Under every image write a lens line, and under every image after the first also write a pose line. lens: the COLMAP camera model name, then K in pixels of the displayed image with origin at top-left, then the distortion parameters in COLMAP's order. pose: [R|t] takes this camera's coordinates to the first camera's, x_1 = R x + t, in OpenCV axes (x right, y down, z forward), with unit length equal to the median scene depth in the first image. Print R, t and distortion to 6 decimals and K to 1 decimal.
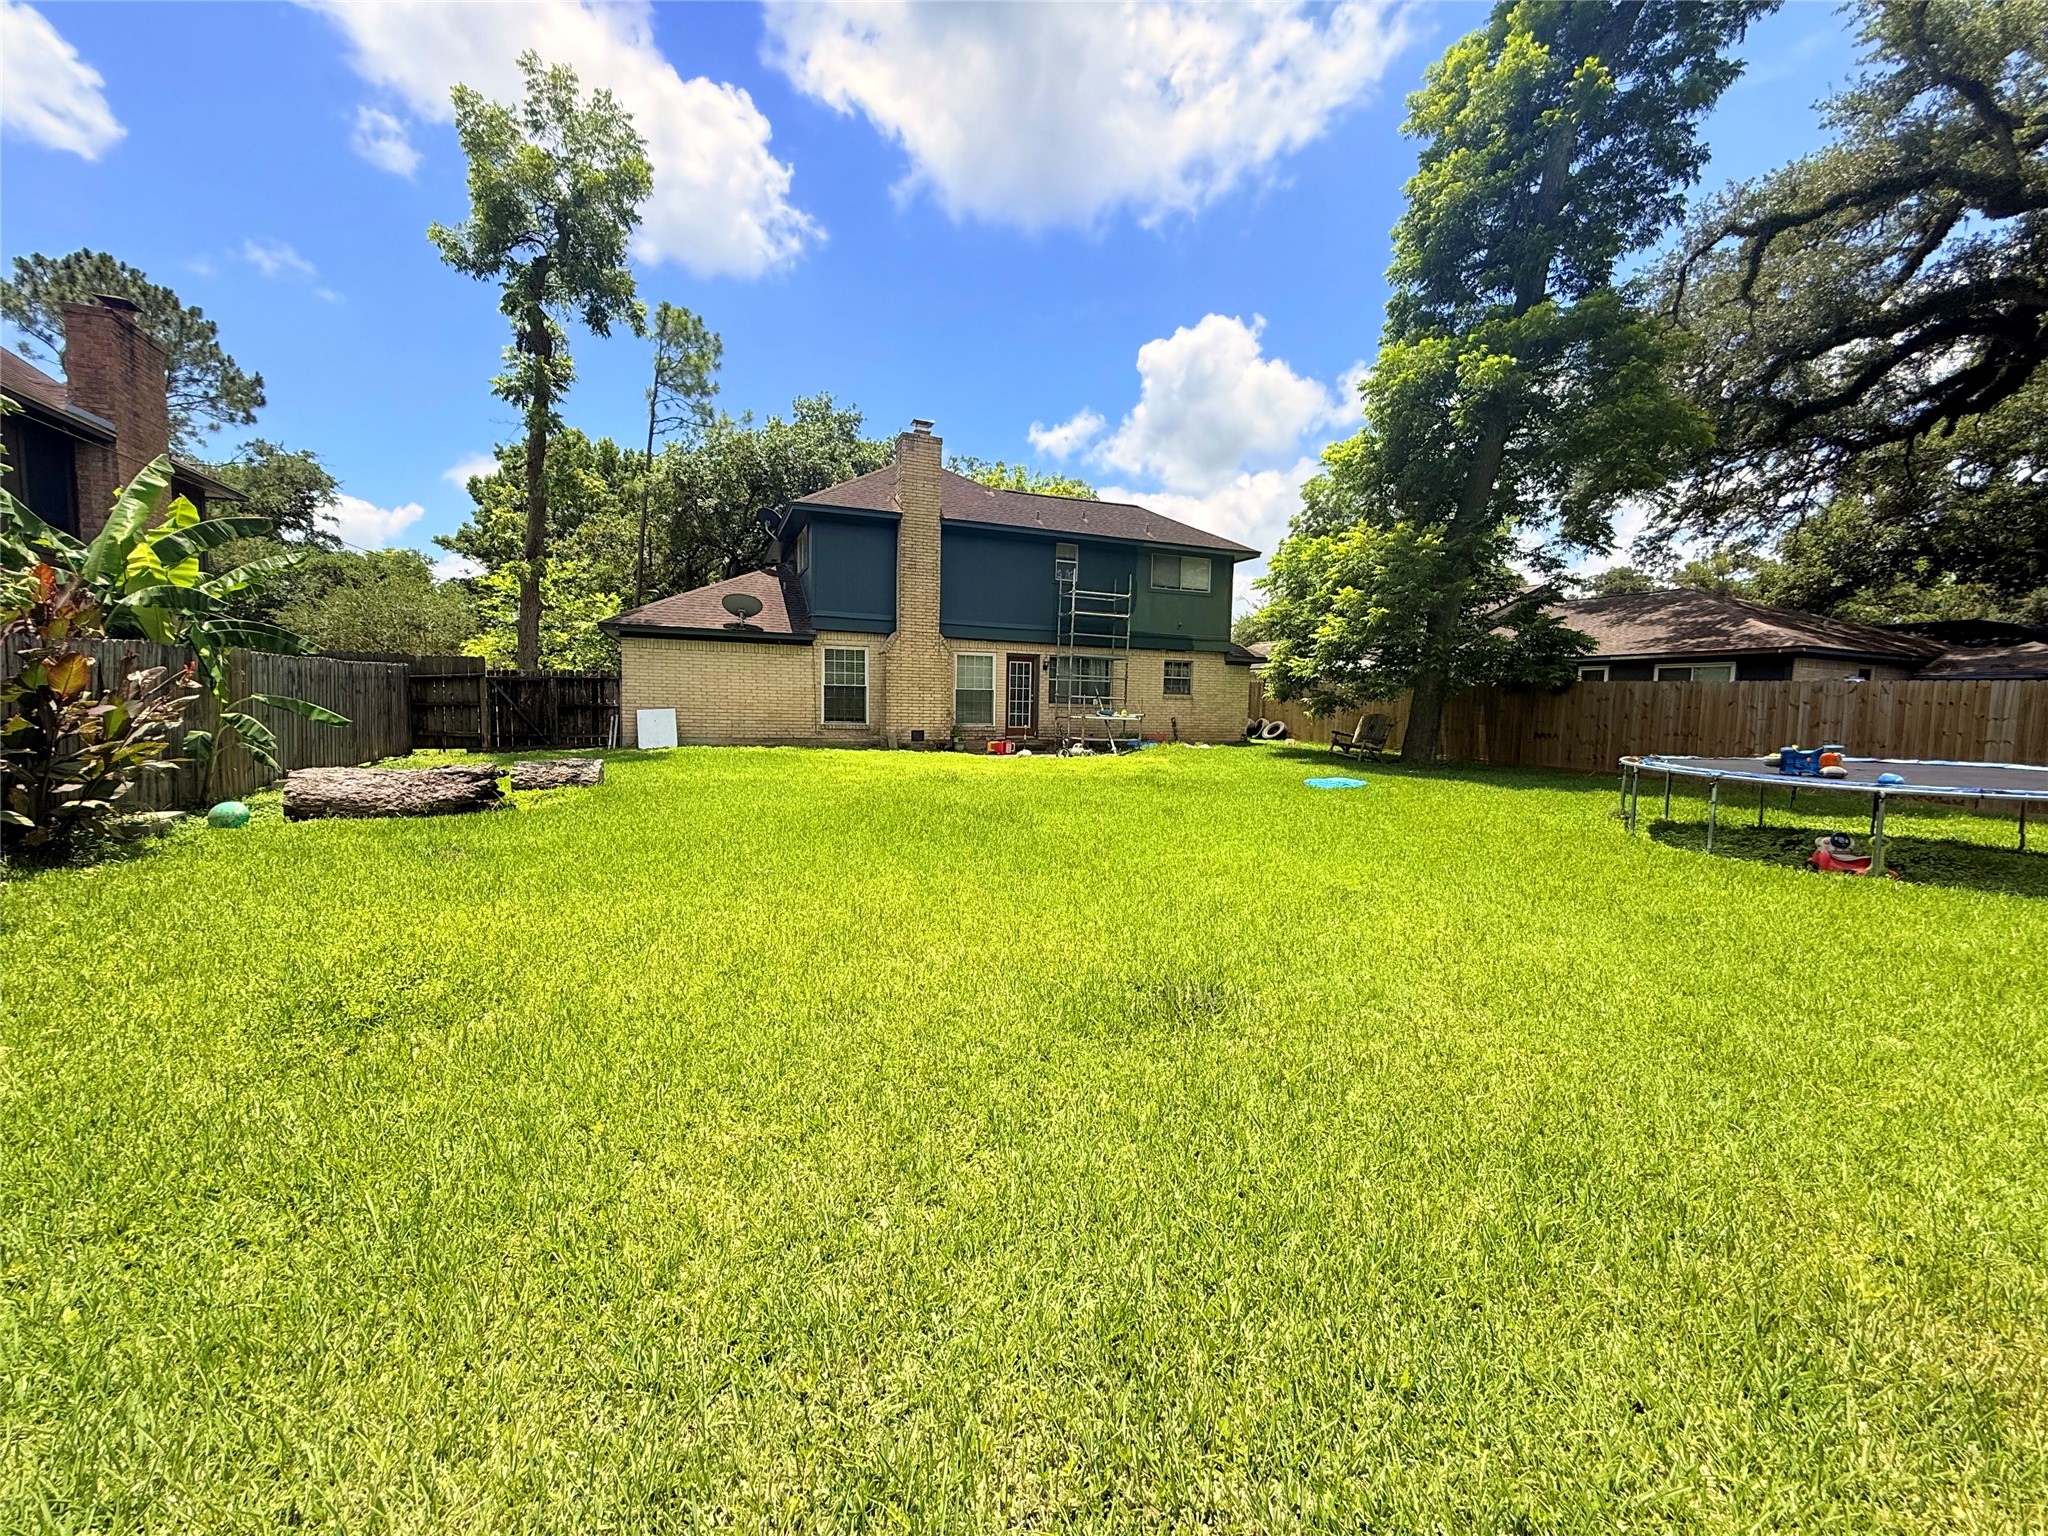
lens RADIAL K [[816.9, 0, 1015.0], [0, 816.9, 764.1], [0, 0, 1]] dist [-0.001688, -0.000147]
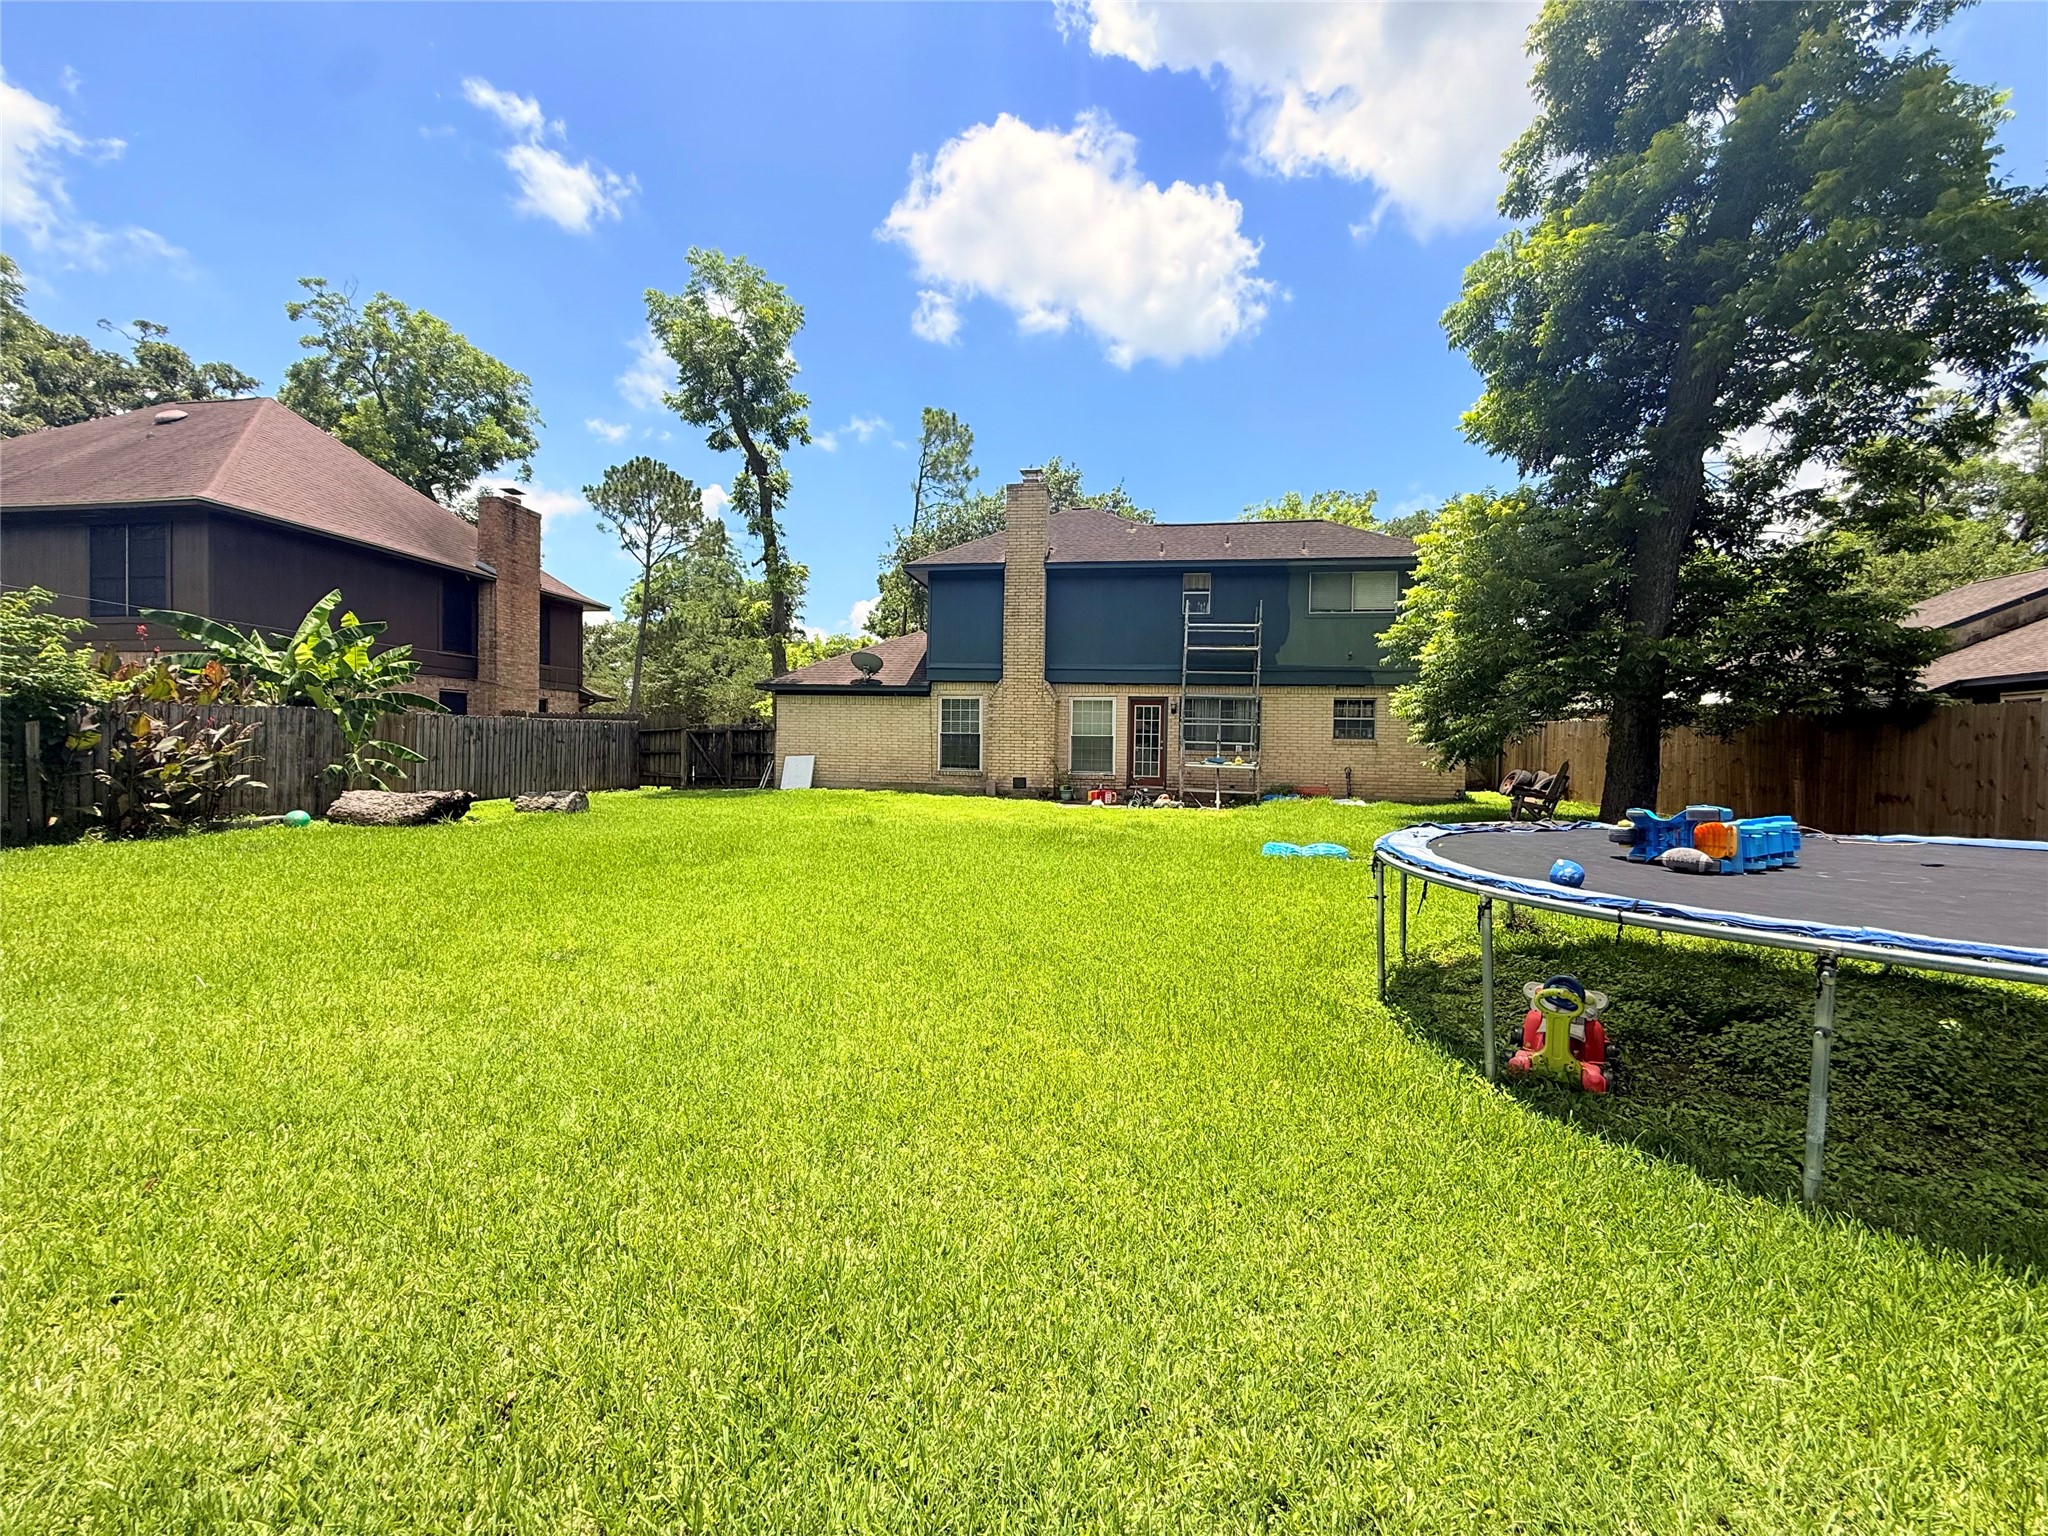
lens RADIAL K [[816.9, 0, 1019.8], [0, 816.9, 772.1], [0, 0, 1]] dist [-0.001688, -0.000147]
pose [[0.858065, 0.008560, -0.513470, 0.383628], [-0.037905, 0.998189, -0.046702, -0.001800], [0.512140, 0.059536, 0.856836, 0.150711]]
